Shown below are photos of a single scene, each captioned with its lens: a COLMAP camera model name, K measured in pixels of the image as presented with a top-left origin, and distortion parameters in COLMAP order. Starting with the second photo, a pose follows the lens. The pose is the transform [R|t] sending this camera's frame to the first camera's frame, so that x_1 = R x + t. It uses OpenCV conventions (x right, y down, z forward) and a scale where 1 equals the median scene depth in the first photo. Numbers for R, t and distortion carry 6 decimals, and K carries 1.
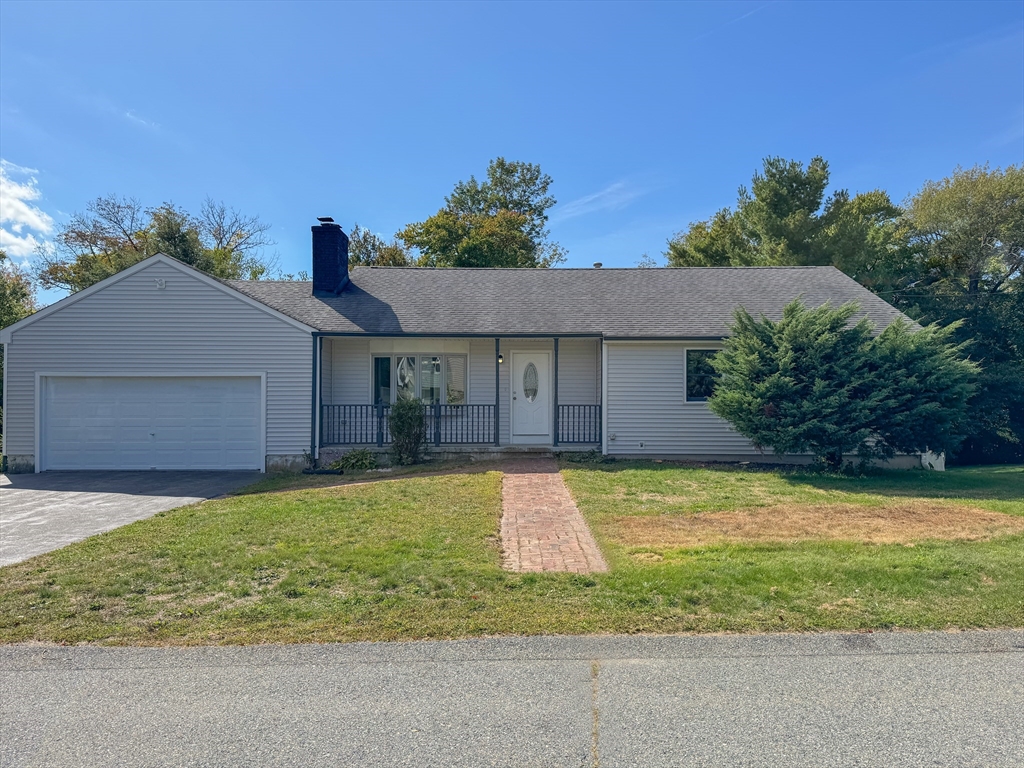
lens RADIAL K [[767.7, 0, 513.6], [0, 767.7, 384.9], [0, 0, 1]] dist [-0.012850, -0.005962]
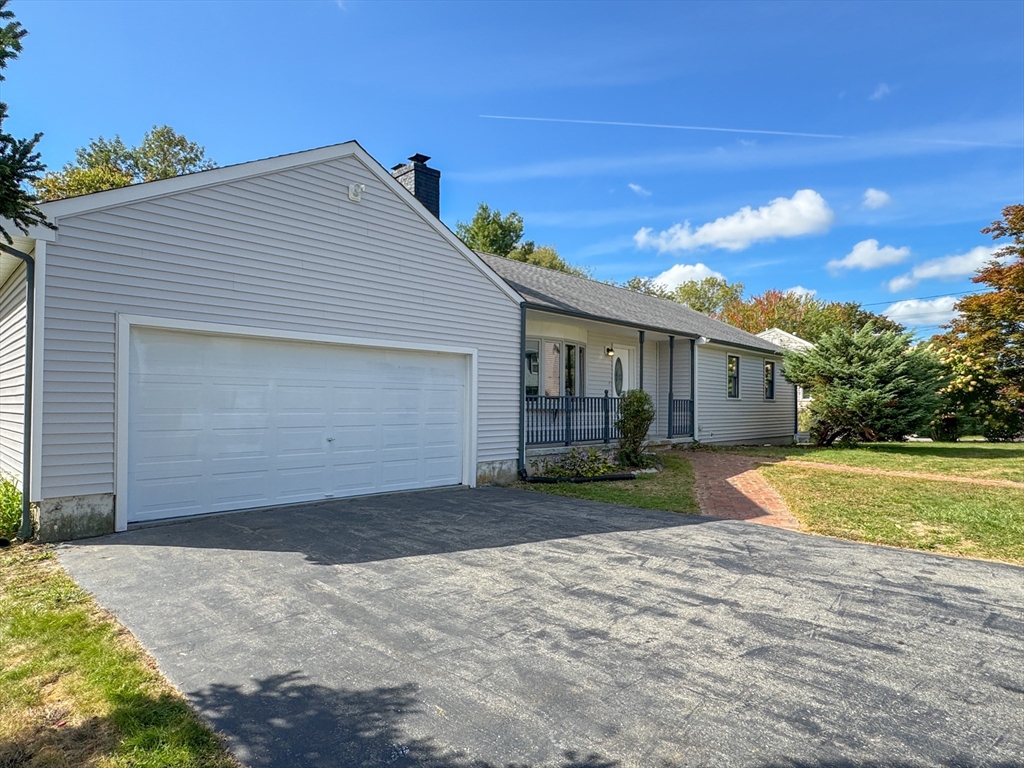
lens RADIAL K [[629.5, 0, 511.5], [0, 629.5, 387.8], [0, 0, 1]] dist [0.006525, 0.000744]
pose [[0.708771, 0.025245, 0.704987, -0.715493], [-0.024591, 0.999636, -0.011072, 0.025603], [-0.705010, -0.009489, 0.709134, 0.547207]]
